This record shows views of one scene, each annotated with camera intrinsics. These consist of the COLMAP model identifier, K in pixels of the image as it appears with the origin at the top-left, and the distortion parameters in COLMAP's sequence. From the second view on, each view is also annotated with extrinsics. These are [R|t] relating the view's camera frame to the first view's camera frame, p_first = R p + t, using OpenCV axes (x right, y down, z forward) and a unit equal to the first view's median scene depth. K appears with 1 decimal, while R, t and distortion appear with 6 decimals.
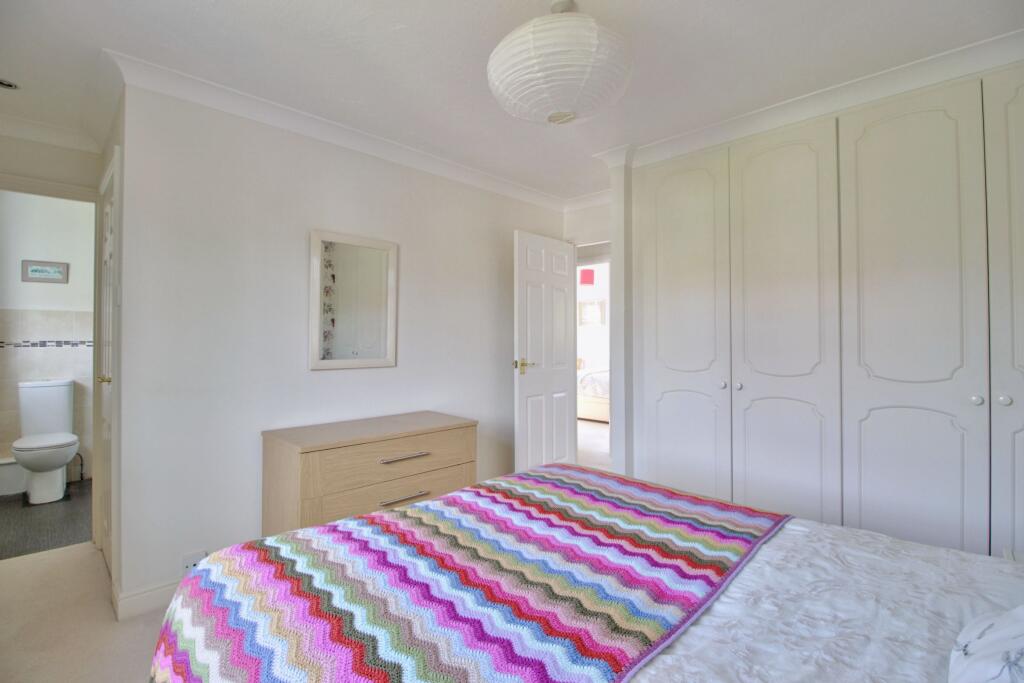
lens RADIAL K [[474.9, 0, 508.8], [0, 474.9, 334.7], [0, 0, 1]] dist [0.004917, 0.000383]
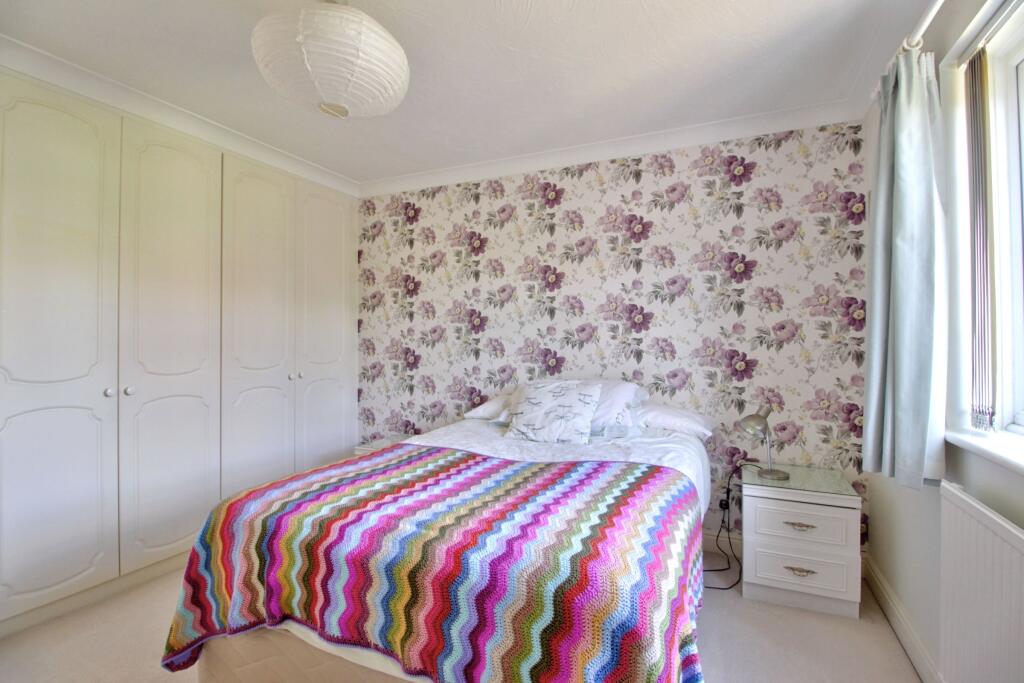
lens RADIAL K [[474.9, 0, 508.5], [0, 474.9, 338.1], [0, 0, 1]] dist [0.004917, 0.000383]
pose [[-0.351610, 0.000408, 0.936146, -1.027984], [-0.006137, 0.999977, -0.002741, 0.013490], [-0.936126, -0.006709, -0.351600, 1.120432]]
